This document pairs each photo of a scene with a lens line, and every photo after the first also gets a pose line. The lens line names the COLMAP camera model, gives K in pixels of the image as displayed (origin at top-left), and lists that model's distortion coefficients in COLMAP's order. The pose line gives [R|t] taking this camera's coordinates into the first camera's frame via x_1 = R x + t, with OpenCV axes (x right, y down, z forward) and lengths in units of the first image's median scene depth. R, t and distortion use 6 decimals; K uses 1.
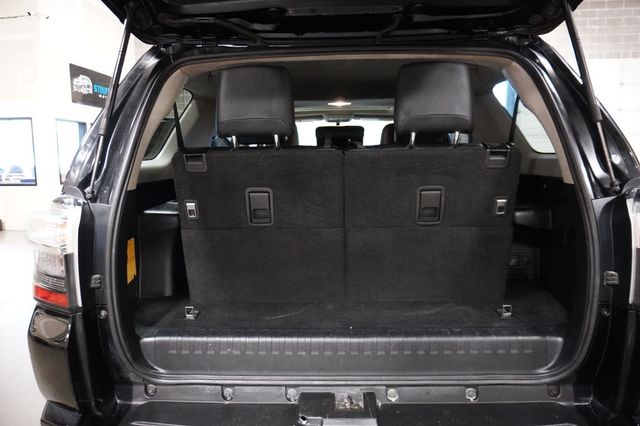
lens RADIAL K [[440.3, 0, 320.0], [0, 440.3, 213.0], [0, 0, 1]] dist [-0.021196, 0.003710]
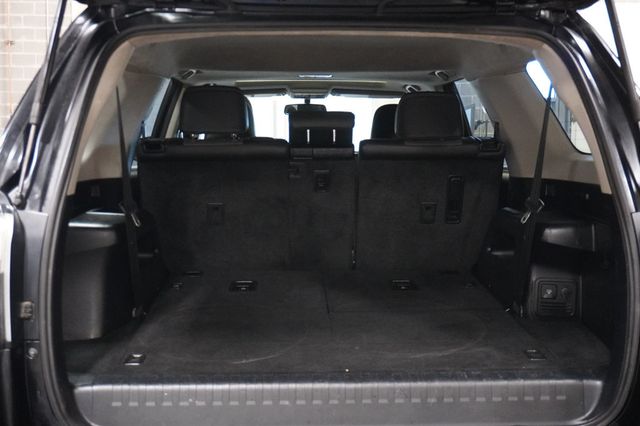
lens RADIAL K [[733.4, 0, 320.0], [0, 733.4, 213.0], [0, 0, 1]] dist [-0.001637, -0.020223]
pose [[0.996445, 0.010787, 0.083555, -0.090947], [-0.007946, 0.999381, -0.034267, 0.021119], [-0.083873, 0.033482, 0.995914, -0.332960]]
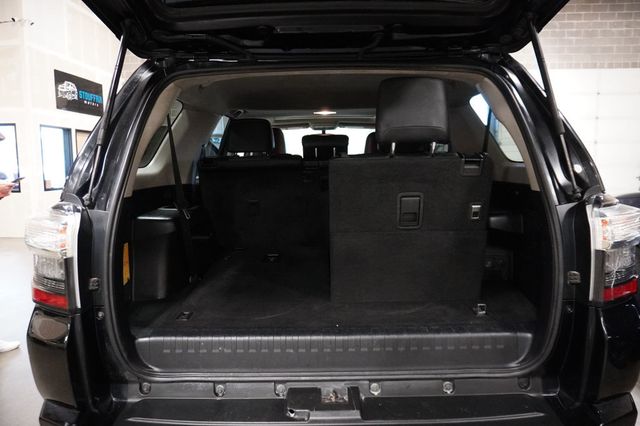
lens RADIAL K [[440.3, 0, 320.0], [0, 440.3, 213.0], [0, 0, 1]] dist [-0.021196, 0.003710]
pose [[0.999501, -0.002370, 0.031513, -0.001061], [0.002803, 0.999902, -0.013698, 0.001486], [-0.031478, 0.013780, 0.999409, -0.065818]]
